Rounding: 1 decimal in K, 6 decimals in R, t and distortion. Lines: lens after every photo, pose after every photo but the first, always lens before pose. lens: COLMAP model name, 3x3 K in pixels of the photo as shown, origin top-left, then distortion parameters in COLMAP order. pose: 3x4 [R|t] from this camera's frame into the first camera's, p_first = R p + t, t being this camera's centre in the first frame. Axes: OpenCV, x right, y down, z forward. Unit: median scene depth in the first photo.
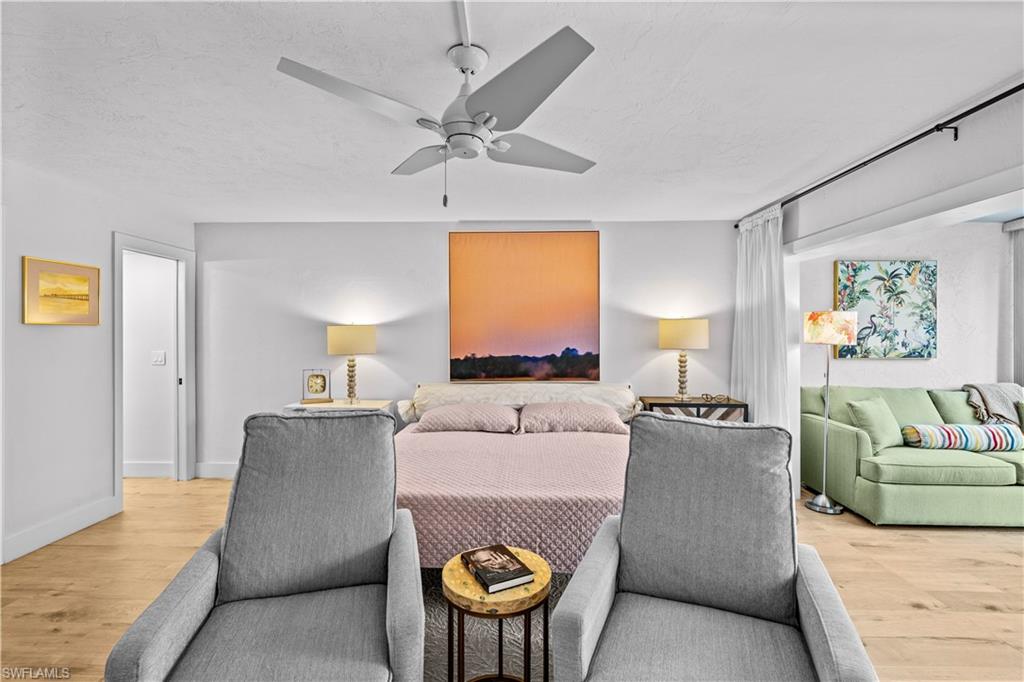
lens RADIAL K [[466.6, 0, 510.7], [0, 466.6, 333.4], [0, 0, 1]] dist [-0.003210, -0.000087]
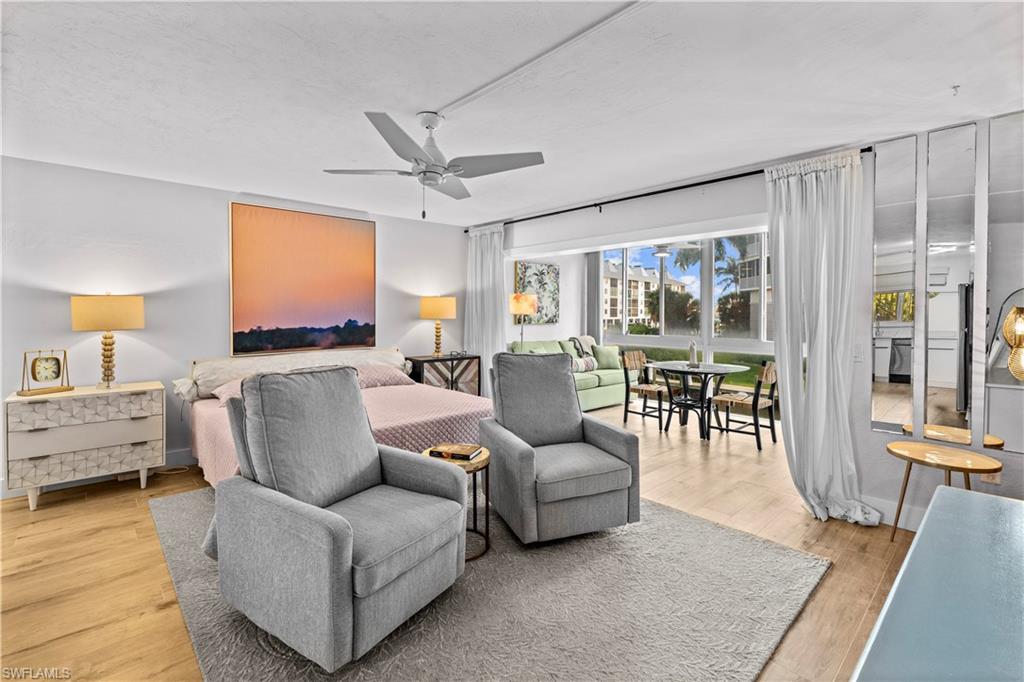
lens RADIAL K [[459.6, 0, 513.8], [0, 459.6, 317.4], [0, 0, 1]] dist [-0.002350, -0.000376]
pose [[0.719970, -0.009051, 0.693946, -0.376862], [-0.001961, 0.999884, 0.015076, 0.007879], [-0.694002, -0.012215, 0.719869, -0.101183]]
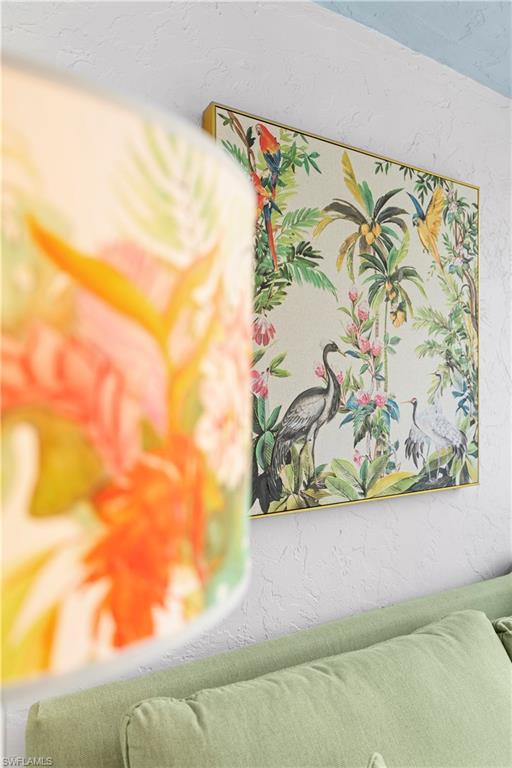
lens RADIAL K [[526.3, 0, 256.5], [0, 526.3, 399.2], [0, 0, 1]] dist [0.000608, 0.000224]
pose [[0.843187, -0.004660, 0.537599, 0.580012], [0.006343, 0.999979, -0.001281, -0.007860], [-0.537582, 0.004490, 0.843199, 0.768930]]
